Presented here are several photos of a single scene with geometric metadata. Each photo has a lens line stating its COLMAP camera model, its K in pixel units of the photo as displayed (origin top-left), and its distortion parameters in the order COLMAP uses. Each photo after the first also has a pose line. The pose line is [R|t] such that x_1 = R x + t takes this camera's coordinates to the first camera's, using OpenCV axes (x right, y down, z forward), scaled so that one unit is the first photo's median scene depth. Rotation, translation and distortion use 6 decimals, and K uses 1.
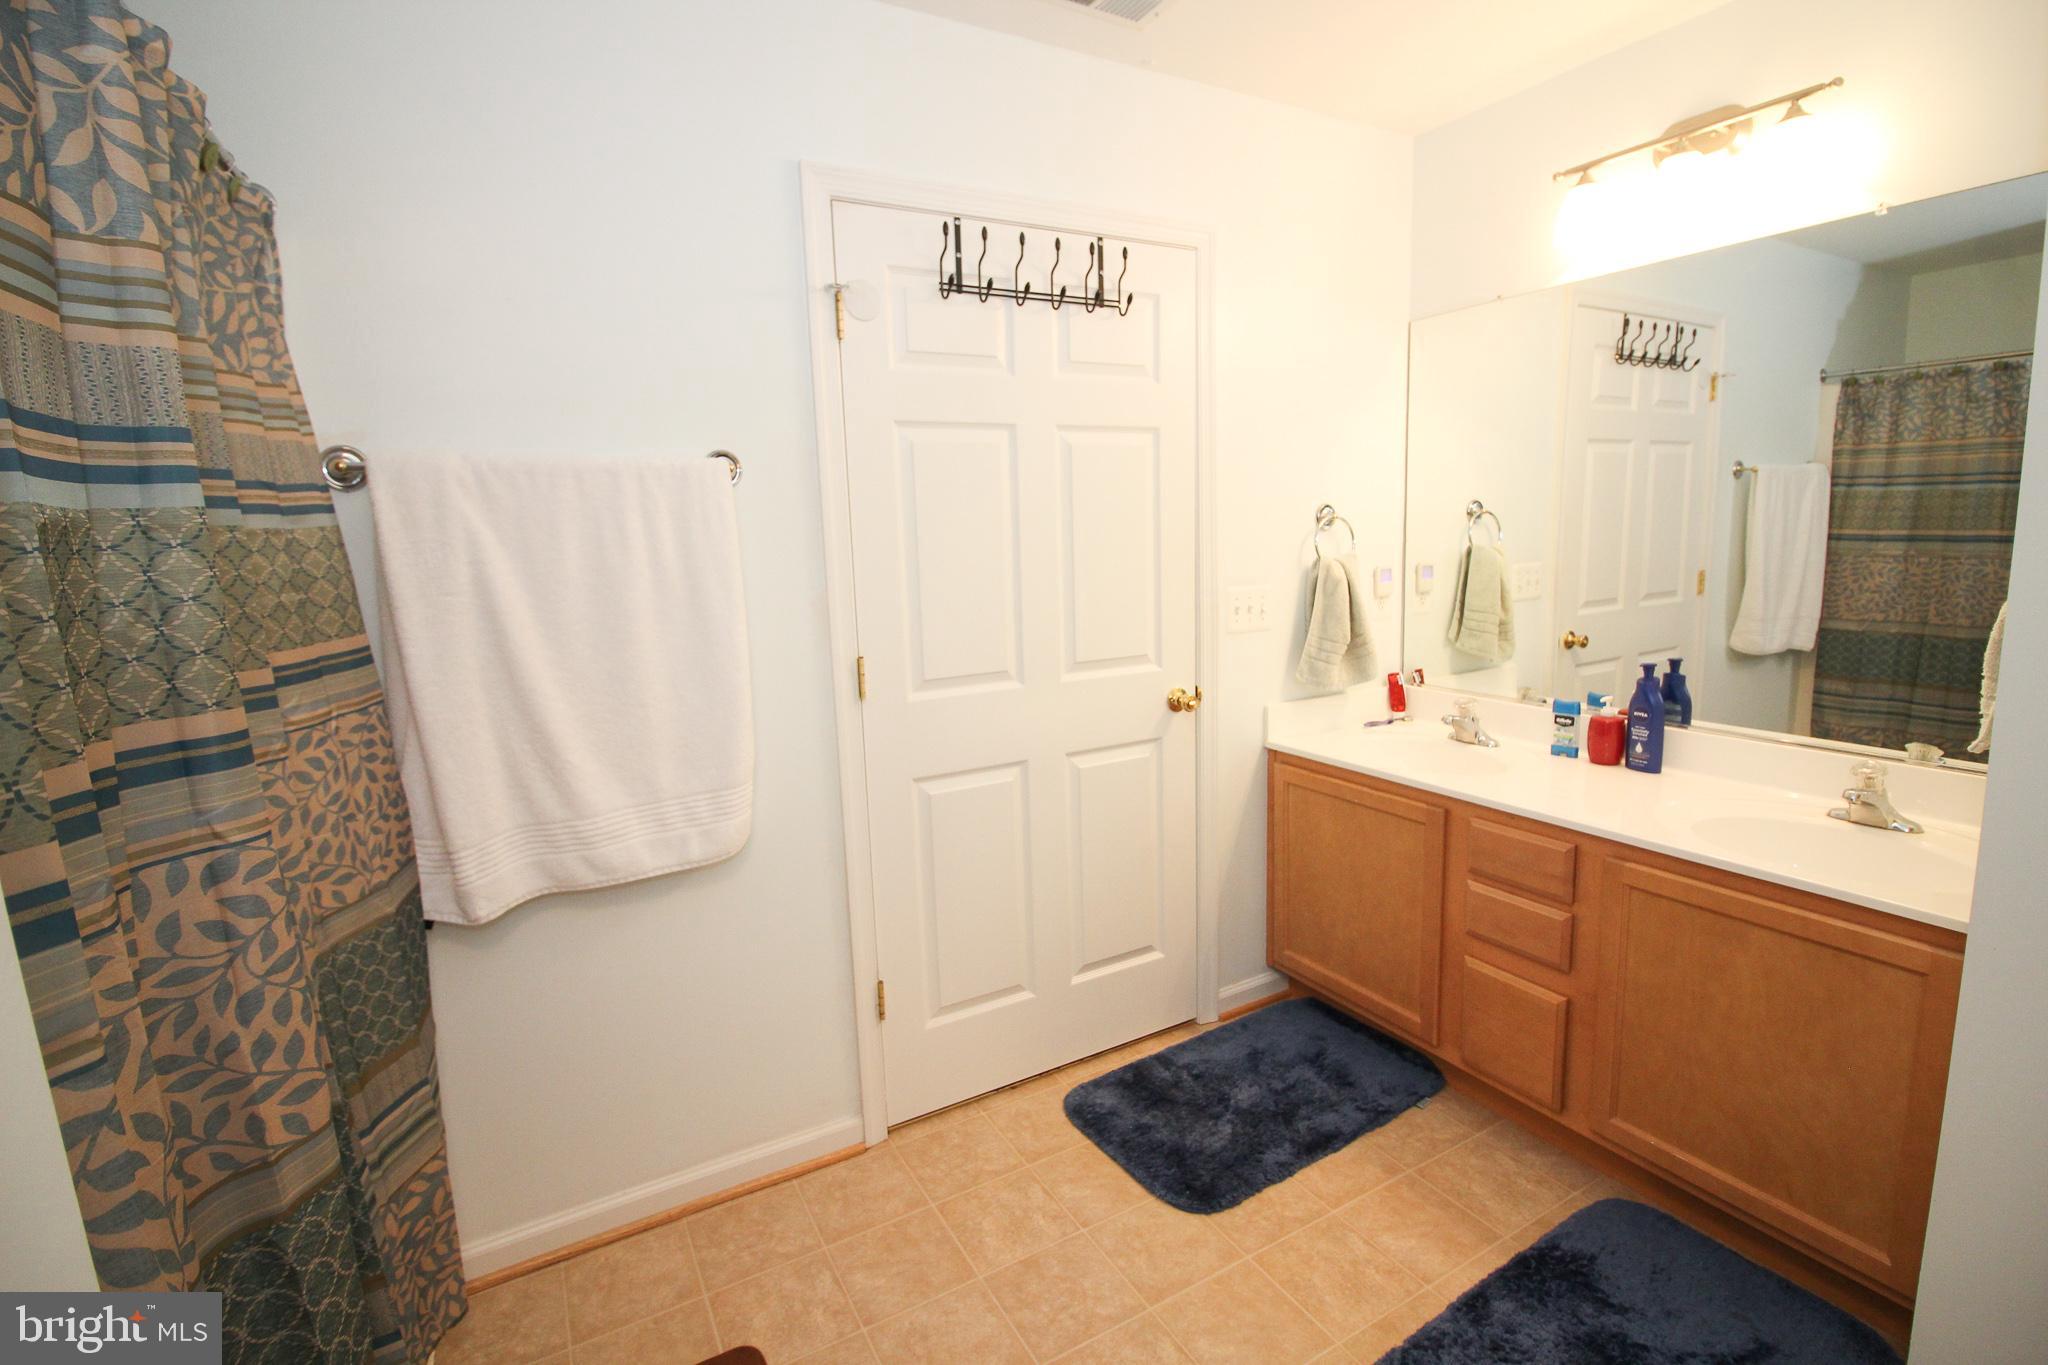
lens RADIAL K [[967.8, 0, 1029.0], [0, 967.8, 671.9], [0, 0, 1]] dist [-0.007629, -0.004755]
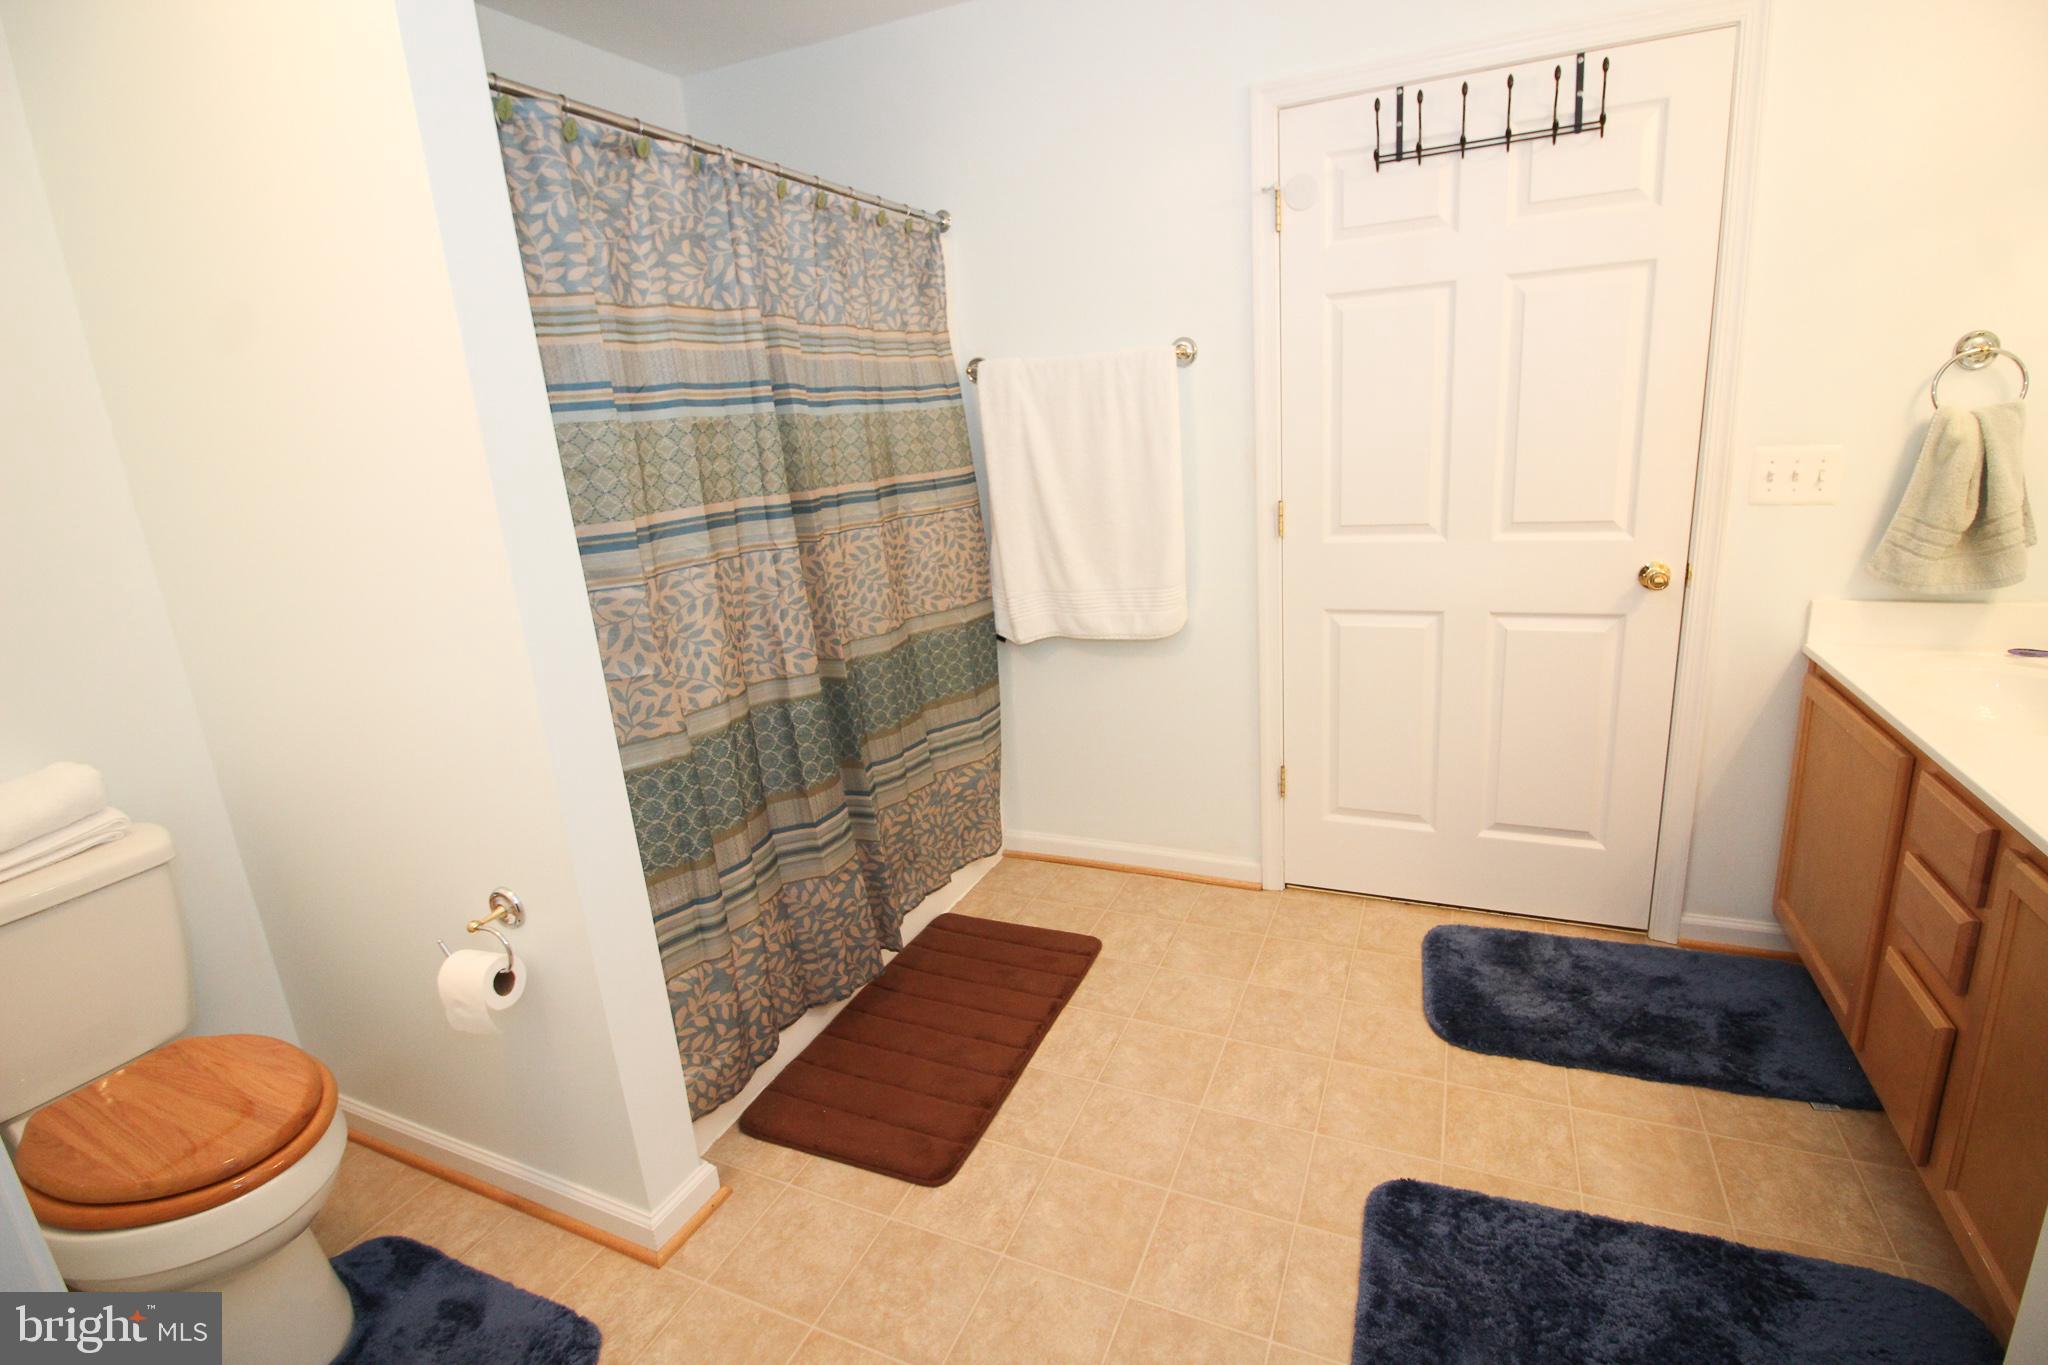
lens RADIAL K [[967.8, 0, 1026.6], [0, 967.8, 682.6], [0, 0, 1]] dist [-0.007629, -0.004755]
pose [[0.577194, 0.208270, -0.789602, 0.726671], [-0.072599, 0.976188, 0.204416, -0.019769], [0.813374, -0.060663, 0.578570, 0.016211]]
